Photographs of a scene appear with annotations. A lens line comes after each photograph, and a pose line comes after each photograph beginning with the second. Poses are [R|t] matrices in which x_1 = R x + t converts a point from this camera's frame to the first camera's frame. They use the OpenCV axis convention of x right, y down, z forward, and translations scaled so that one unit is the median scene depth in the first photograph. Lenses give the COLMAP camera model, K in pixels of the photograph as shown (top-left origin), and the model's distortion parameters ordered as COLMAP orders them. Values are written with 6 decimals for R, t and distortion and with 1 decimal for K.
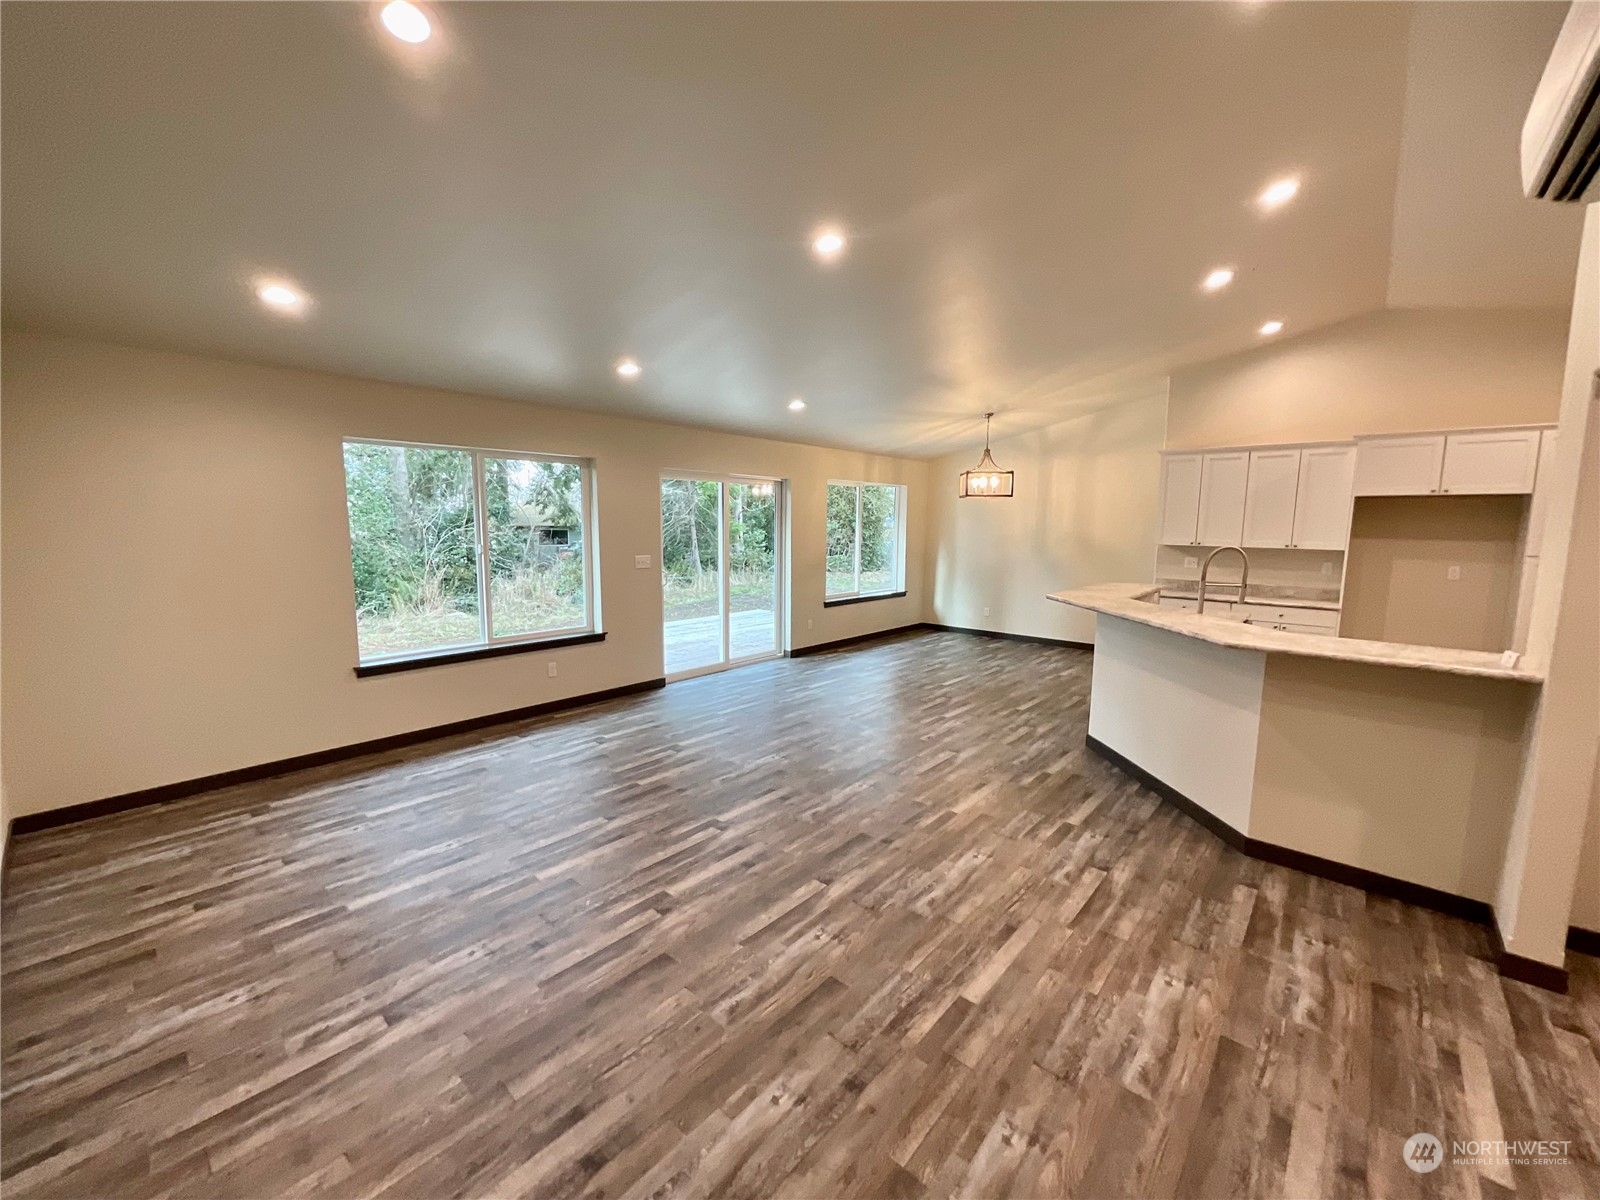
lens RADIAL K [[645.3, 0, 801.8], [0, 645.3, 601.7], [0, 0, 1]] dist [-0.006867, 0.004266]
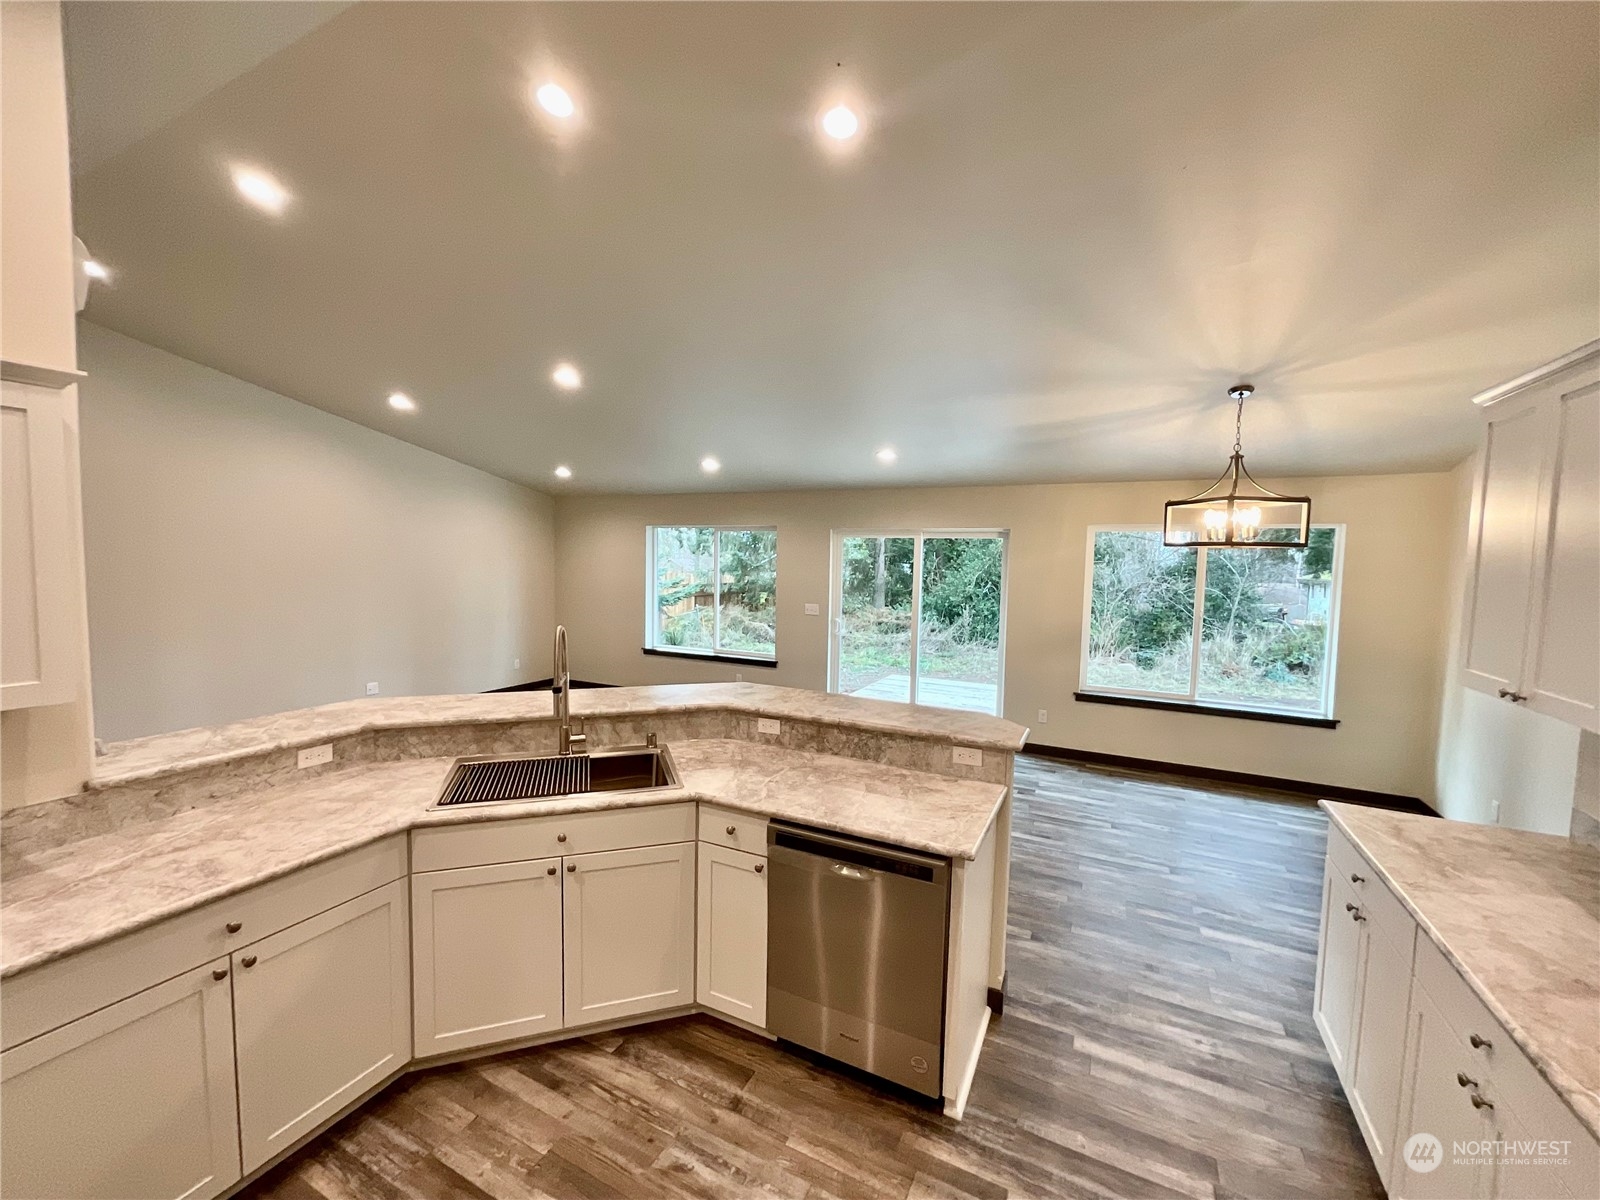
lens RADIAL K [[645.3, 0, 798.7], [0, 645.3, 613.9], [0, 0, 1]] dist [-0.006867, 0.004266]
pose [[0.250927, 0.081107, -0.964602, 1.407953], [-0.139621, 0.989096, 0.046846, -0.168291], [0.957884, 0.122924, 0.259515, 1.084093]]
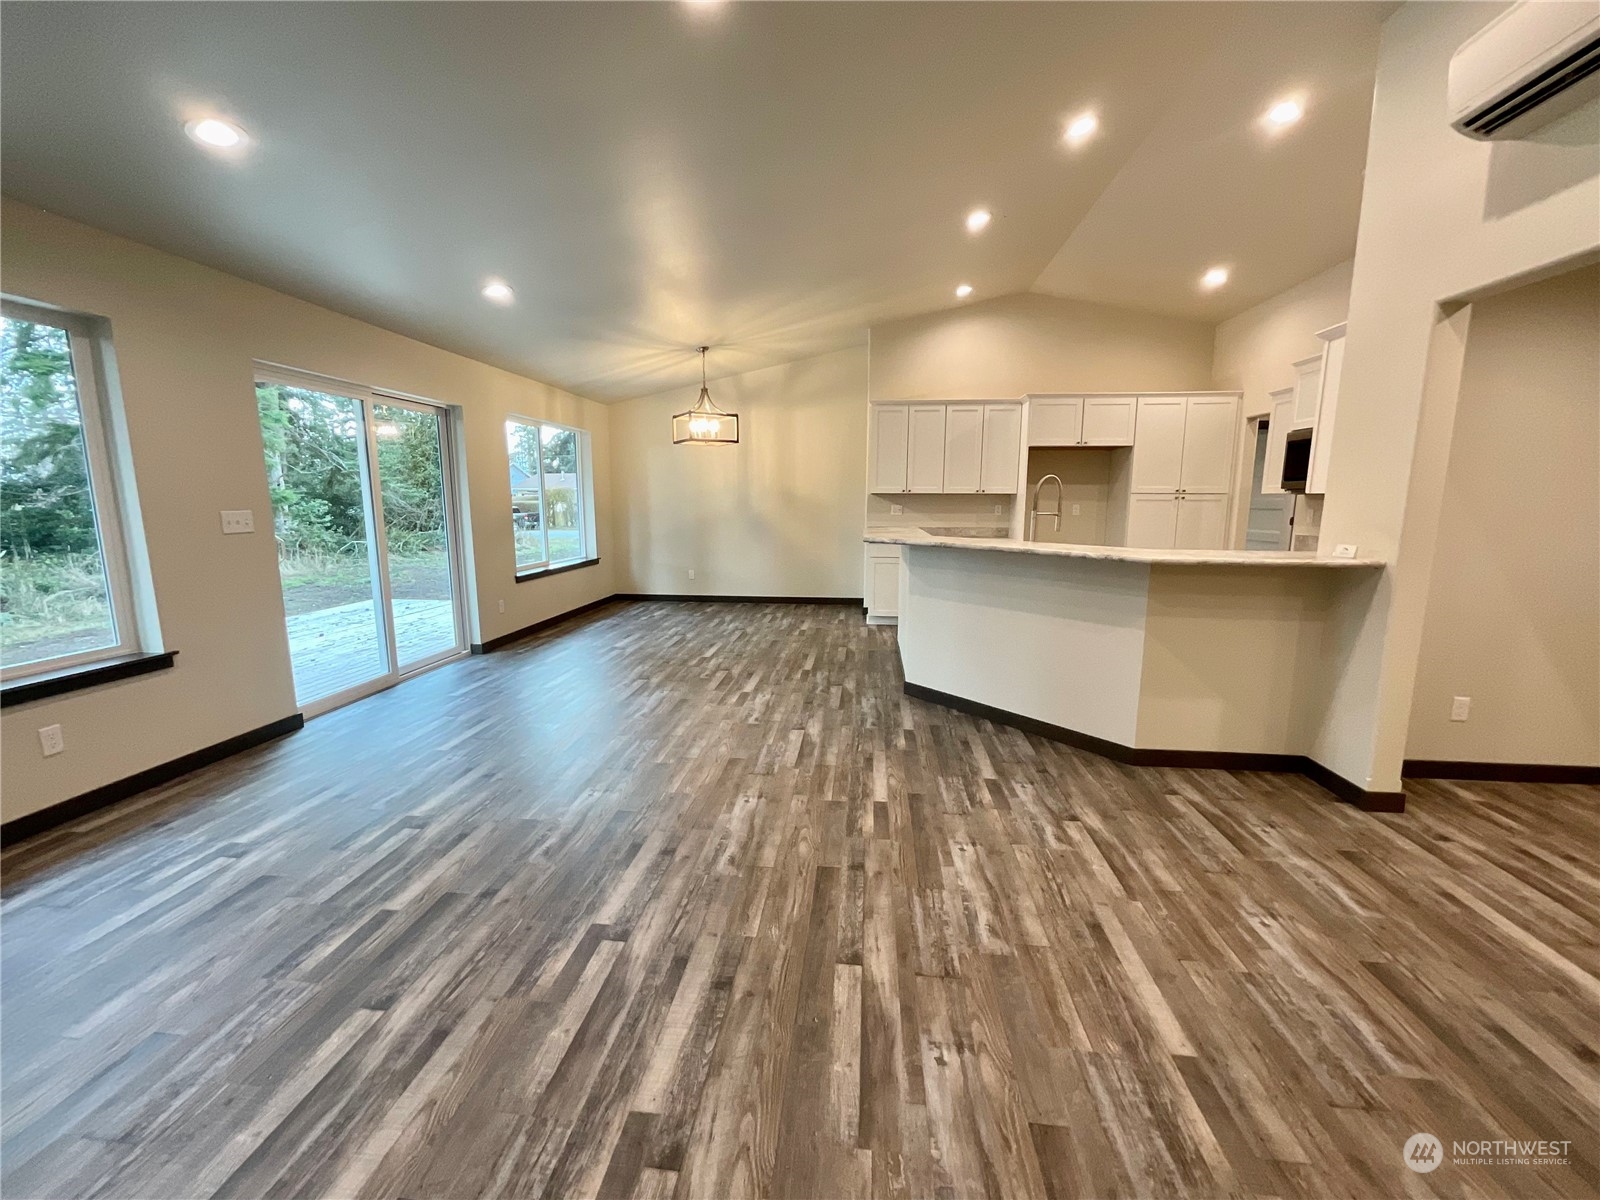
lens RADIAL K [[645.3, 0, 801.1], [0, 645.3, 598.8], [0, 0, 1]] dist [-0.006867, 0.004266]
pose [[0.817978, -0.097276, 0.566965, -0.269516], [0.077125, 0.995245, 0.059487, 0.018788], [-0.570056, -0.004932, 0.821591, 0.387151]]
